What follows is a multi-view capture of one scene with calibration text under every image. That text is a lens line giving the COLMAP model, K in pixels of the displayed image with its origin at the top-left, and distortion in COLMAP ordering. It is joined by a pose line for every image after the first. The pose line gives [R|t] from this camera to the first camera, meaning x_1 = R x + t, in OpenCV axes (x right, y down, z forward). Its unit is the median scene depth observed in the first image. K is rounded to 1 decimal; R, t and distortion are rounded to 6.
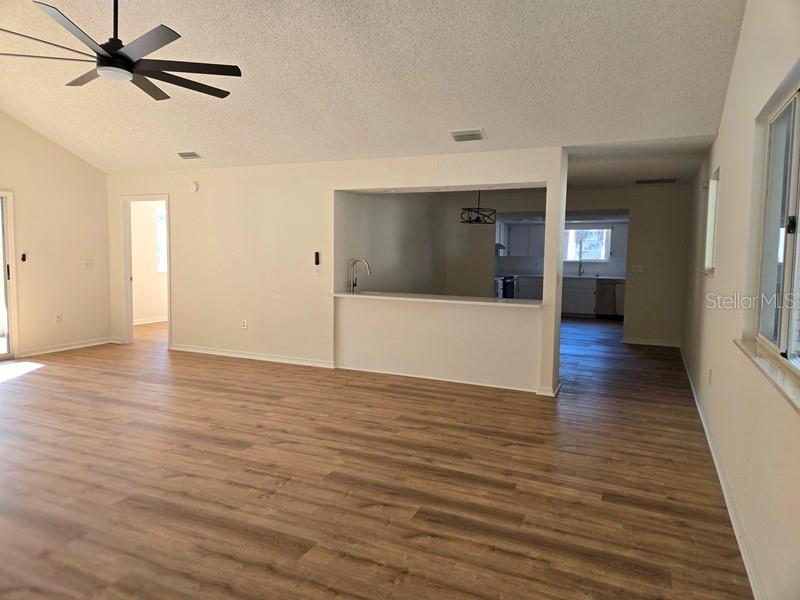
lens RADIAL K [[532.7, 0, 402.9], [0, 532.7, 289.7], [0, 0, 1]] dist [0.085175, -0.076041]
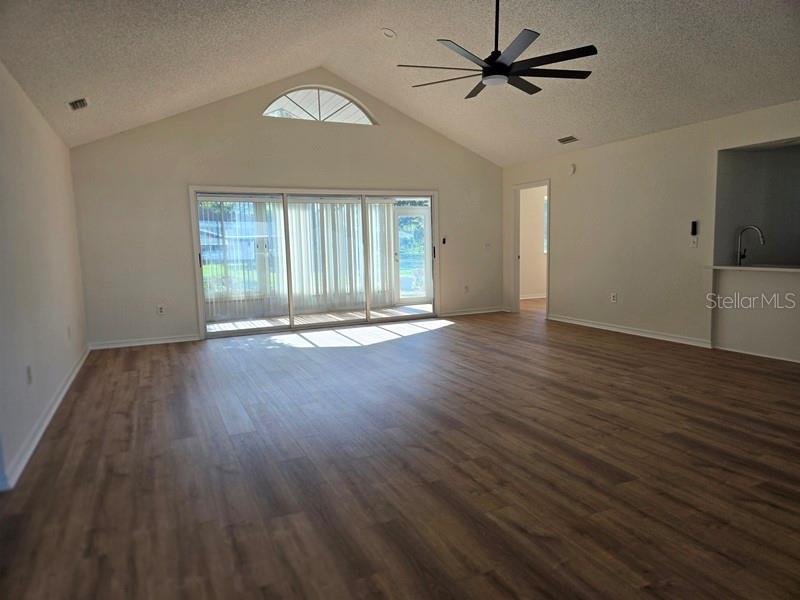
lens RADIAL K [[532.7, 0, 400.7], [0, 532.7, 298.7], [0, 0, 1]] dist [0.085175, -0.076041]
pose [[0.758538, 0.034480, -0.650716, 0.109447], [-0.009044, 0.999060, 0.042395, 0.043949], [0.651566, -0.026273, 0.758137, -0.074926]]
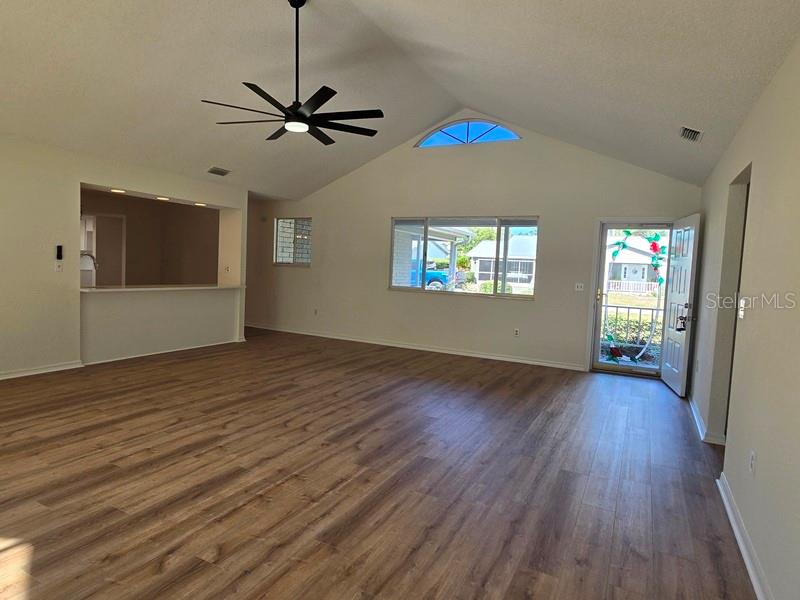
lens RADIAL K [[478.8, 0, 398.2], [0, 478.8, 292.4], [0, 0, 1]] dist [-0.004173, 0.000626]
pose [[0.049984, -0.069603, 0.996322, -1.499024], [0.025819, 0.997325, 0.068377, -0.049566], [-0.998416, 0.022306, 0.051647, 0.595733]]
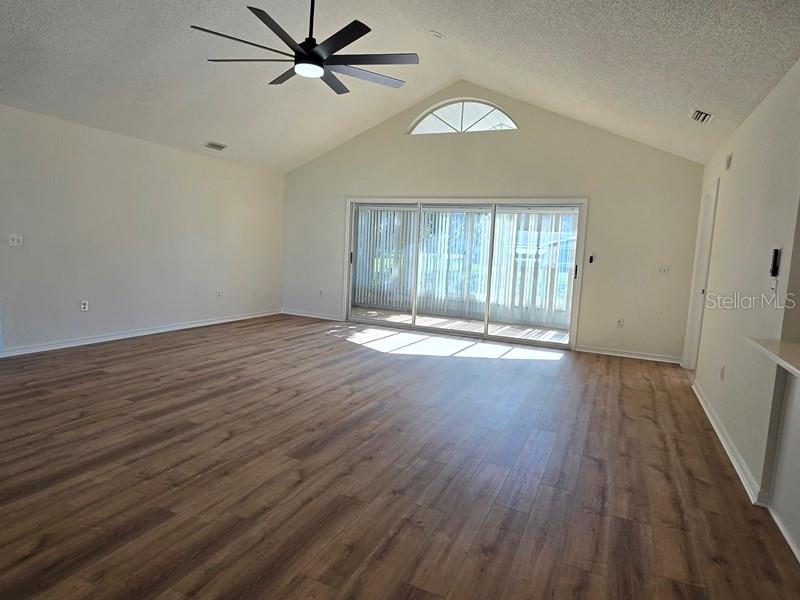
lens RADIAL K [[478.8, 0, 396.6], [0, 478.8, 296.6], [0, 0, 1]] dist [-0.004173, 0.000626]
pose [[-0.009073, 0.087431, -0.996129, 0.411616], [-0.118571, 0.989048, 0.087889, -0.040648], [0.992904, 0.118910, 0.001393, 1.058552]]
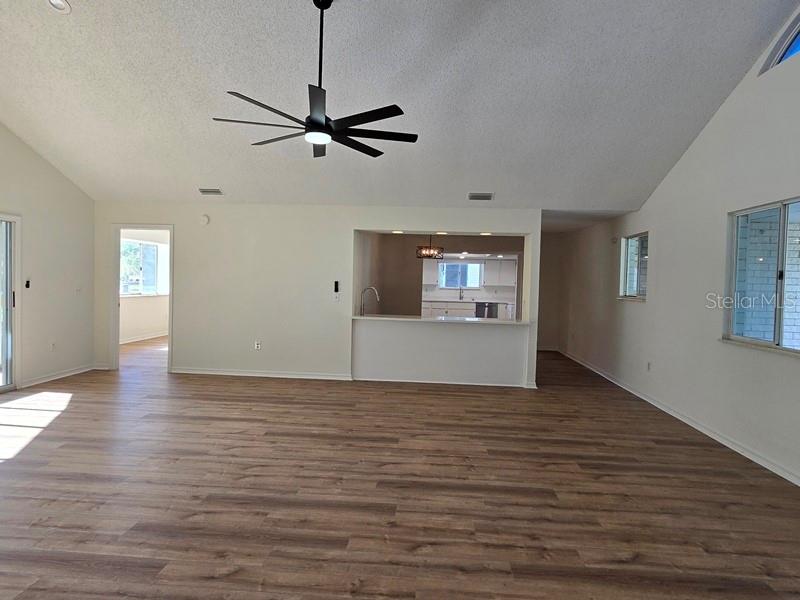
lens RADIAL K [[478.8, 0, 396.6], [0, 478.8, 294.4], [0, 0, 1]] dist [-0.004173, 0.000626]
pose [[0.937349, 0.000367, 0.348390, -0.632488], [0.011625, 0.999410, -0.032328, -0.009306], [-0.348197, 0.034353, 0.936792, -0.041659]]
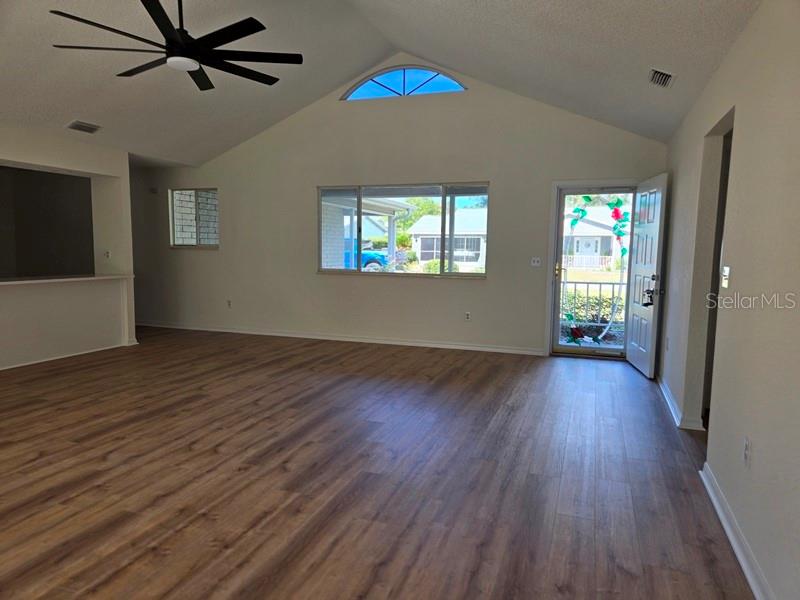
lens RADIAL K [[532.7, 0, 413.1], [0, 532.7, 306.9], [0, 0, 1]] dist [0.085175, -0.076041]
pose [[-0.104252, -0.124722, 0.986700, -1.426188], [0.052664, 0.990021, 0.130706, -0.038481], [-0.993156, 0.065590, -0.096644, 0.595178]]
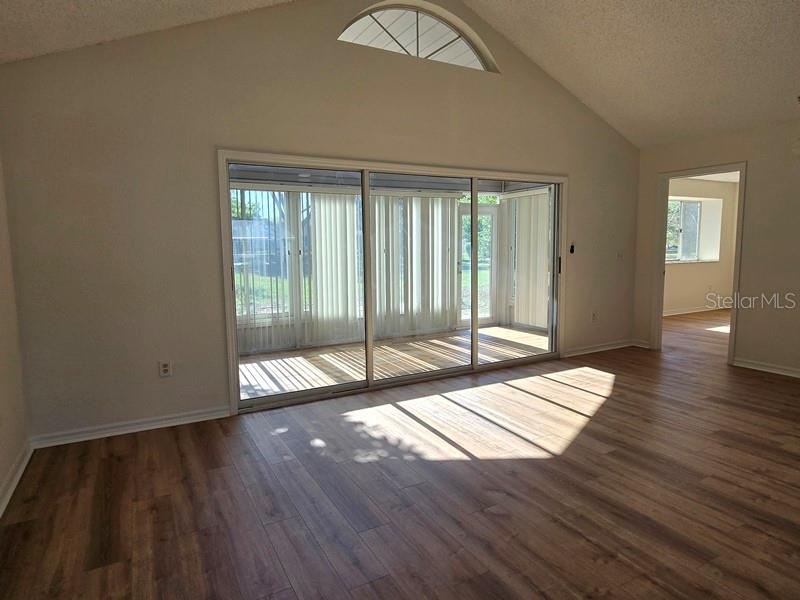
lens RADIAL K [[478.8, 0, 391.8], [0, 478.8, 293.3], [0, 0, 1]] dist [-0.004173, 0.000626]
pose [[0.798800, 0.037789, -0.600408, -0.760892], [-0.019312, 0.999122, 0.037190, -0.014404], [0.601286, -0.018113, 0.798828, 0.296242]]
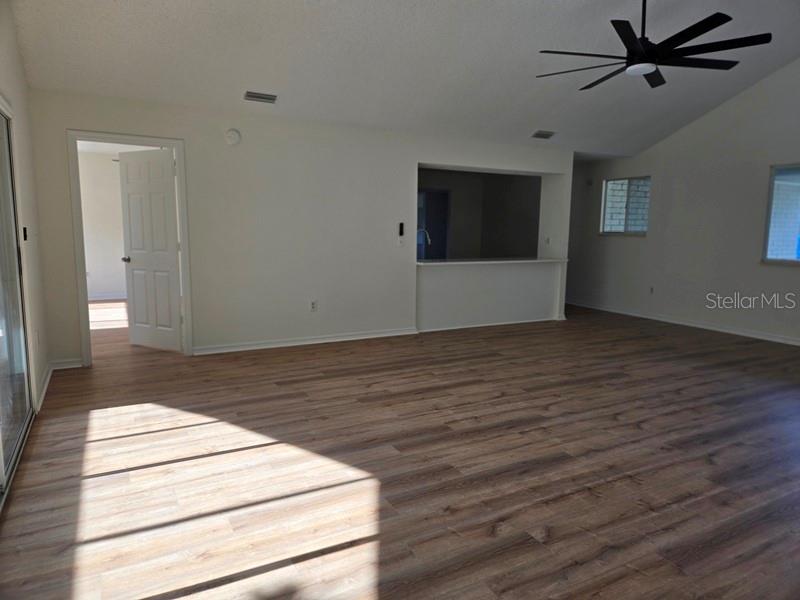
lens RADIAL K [[532.7, 0, 405.4], [0, 532.7, 293.8], [0, 0, 1]] dist [0.085175, -0.076041]
pose [[0.598023, -0.108280, 0.794131, -1.530286], [0.051054, 0.993966, 0.097081, -0.054163], [-0.799851, -0.017513, 0.599943, 0.604184]]
